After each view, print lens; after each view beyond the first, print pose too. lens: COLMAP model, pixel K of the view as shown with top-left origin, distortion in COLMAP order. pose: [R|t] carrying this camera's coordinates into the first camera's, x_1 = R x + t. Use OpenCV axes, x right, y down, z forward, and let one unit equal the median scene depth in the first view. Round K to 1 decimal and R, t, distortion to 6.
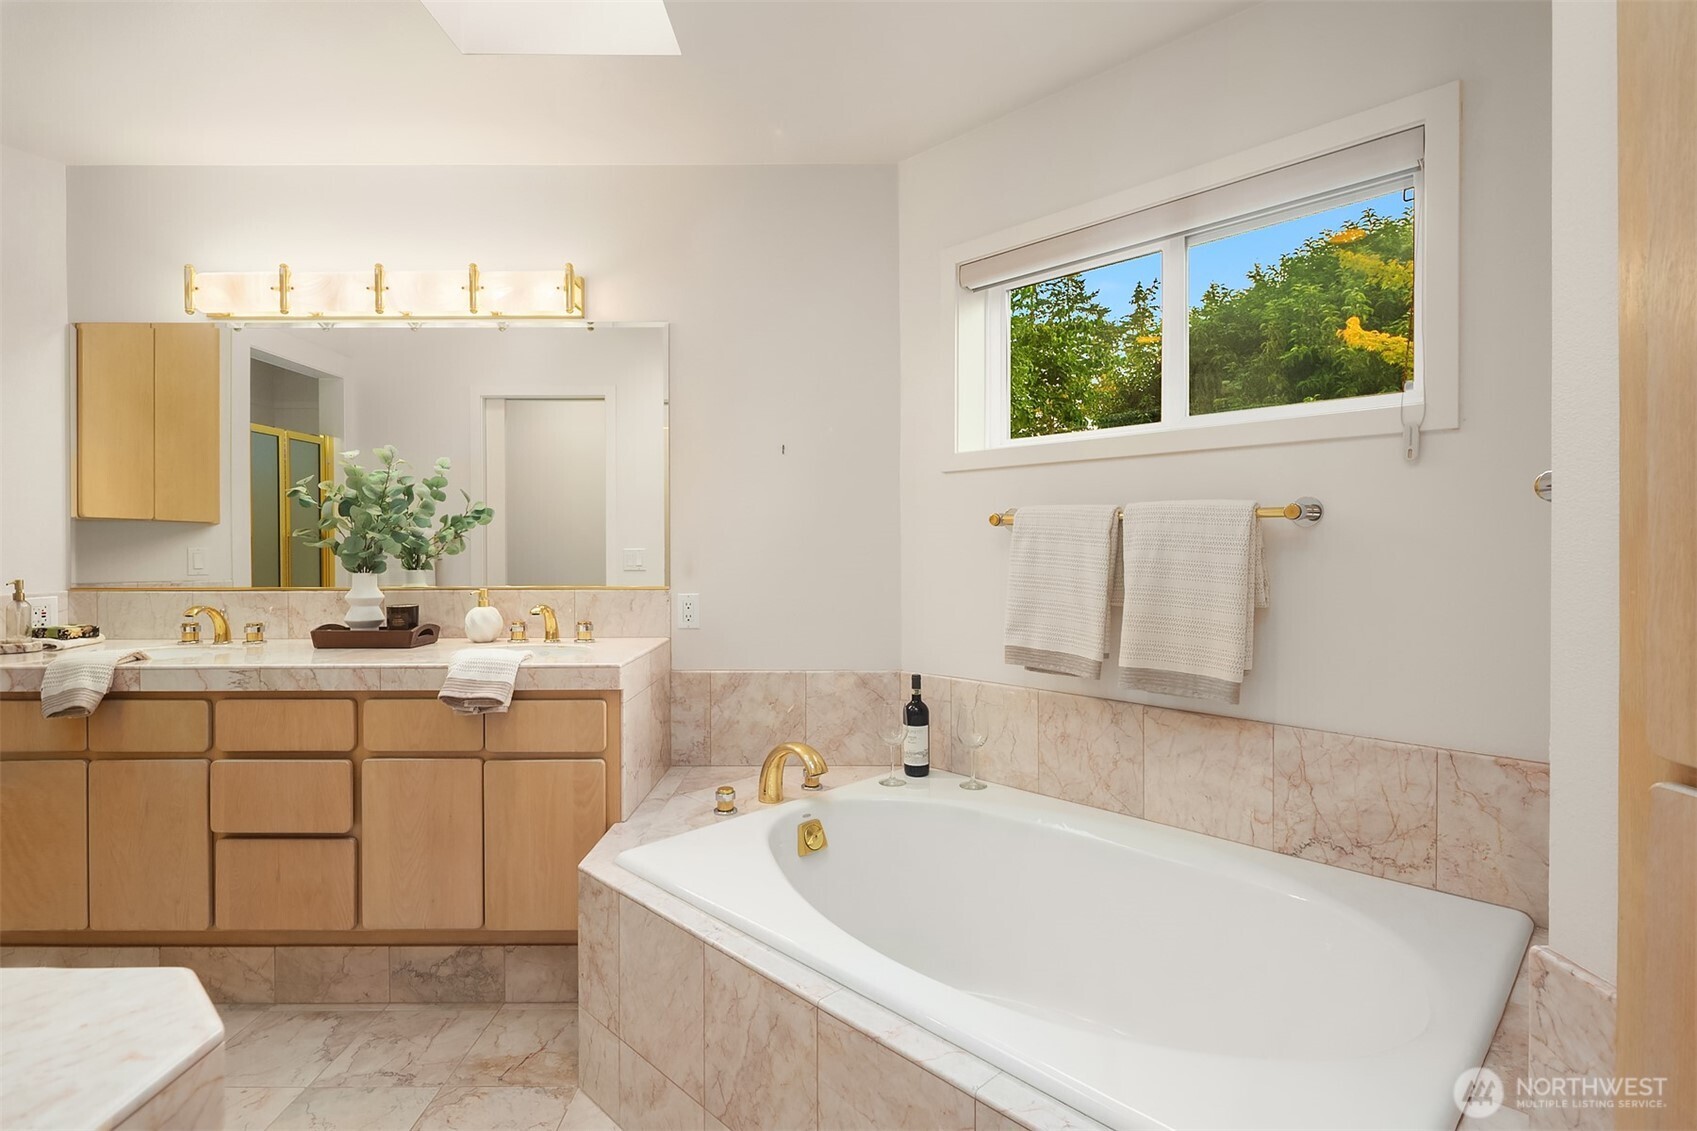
lens RADIAL K [[844.3, 0, 845.8], [0, 844.3, 536.9], [0, 0, 1]] dist [-0.001306, -0.000688]
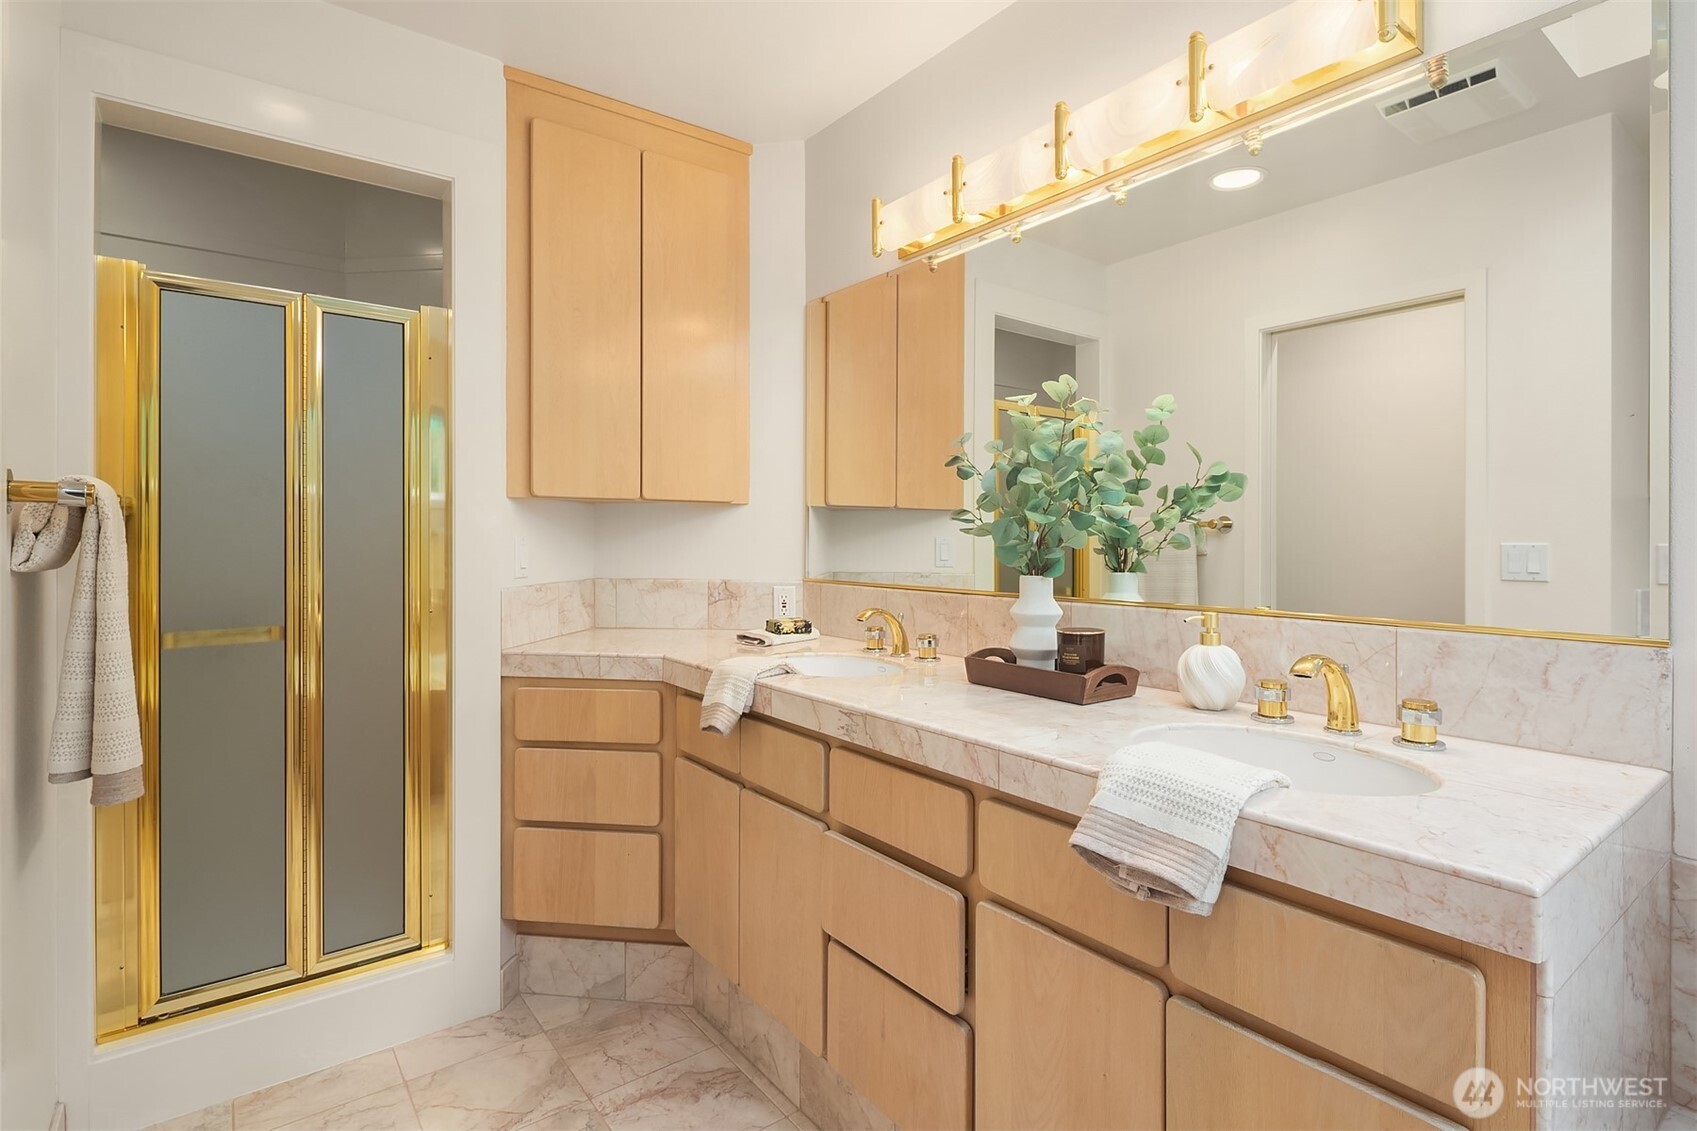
lens RADIAL K [[844.3, 0, 845.8], [0, 844.3, 536.9], [0, 0, 1]] dist [-0.001306, -0.000688]
pose [[0.618106, 0.004208, -0.786084, -0.143879], [0.002342, 0.999971, 0.007194, 0.007111], [0.786091, -0.006288, 0.618078, 0.477316]]
